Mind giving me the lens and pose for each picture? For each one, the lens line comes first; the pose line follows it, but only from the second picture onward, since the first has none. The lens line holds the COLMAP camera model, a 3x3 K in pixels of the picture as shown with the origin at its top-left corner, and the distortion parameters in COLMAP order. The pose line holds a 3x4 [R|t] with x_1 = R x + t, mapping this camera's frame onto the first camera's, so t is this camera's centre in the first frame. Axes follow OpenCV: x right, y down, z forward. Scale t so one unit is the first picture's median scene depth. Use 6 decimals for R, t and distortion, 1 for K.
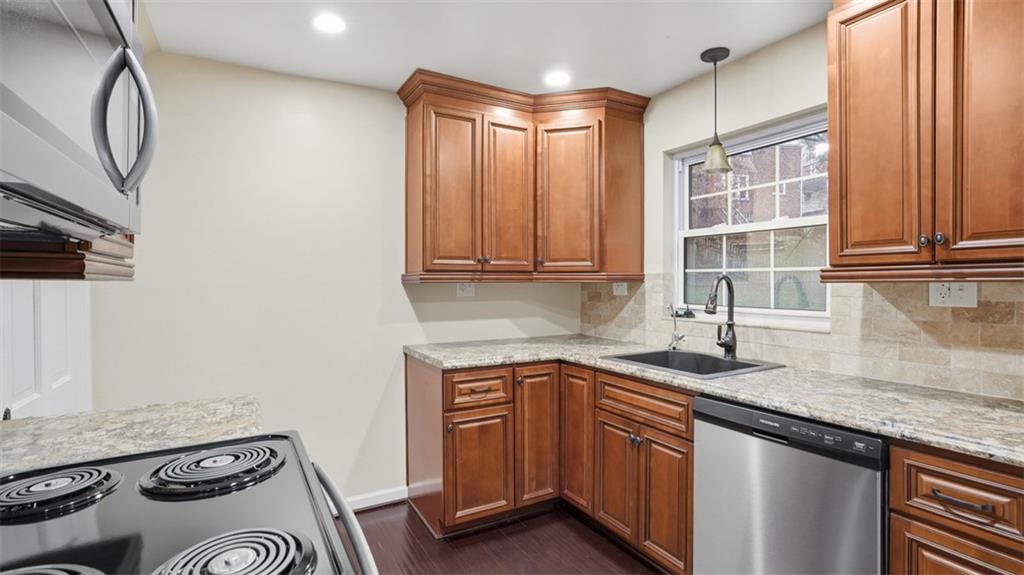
lens RADIAL K [[480.5, 0, 520.5], [0, 480.5, 283.0], [0, 0, 1]] dist [-0.011774, 0.001967]
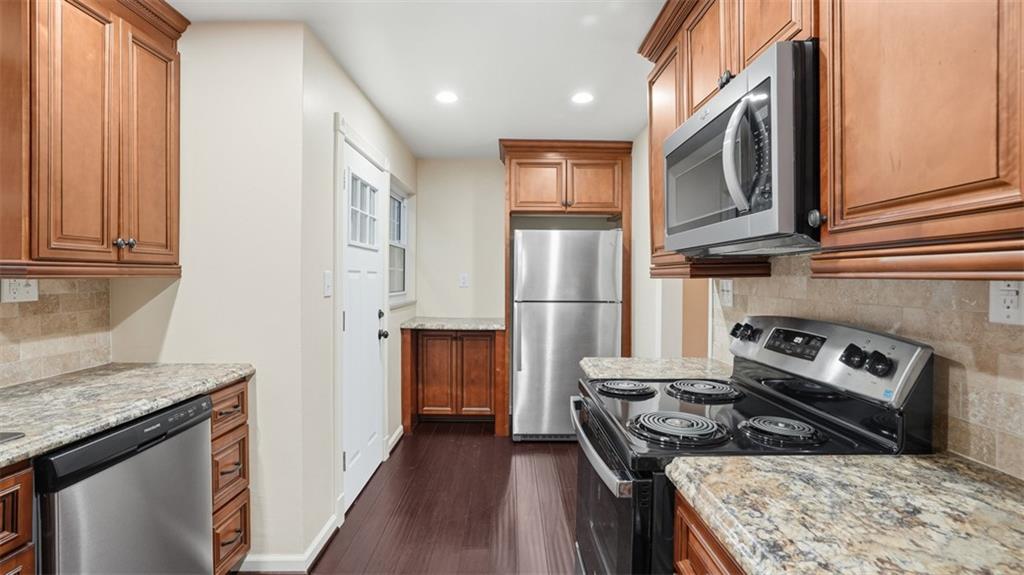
lens RADIAL K [[480.5, 0, 515.9], [0, 480.5, 282.3], [0, 0, 1]] dist [-0.011774, 0.001967]
pose [[-0.872882, -0.006065, 0.487894, -0.561768], [-0.001418, 0.999950, 0.009893, -0.003598], [-0.487930, 0.007943, -0.872847, 1.476875]]
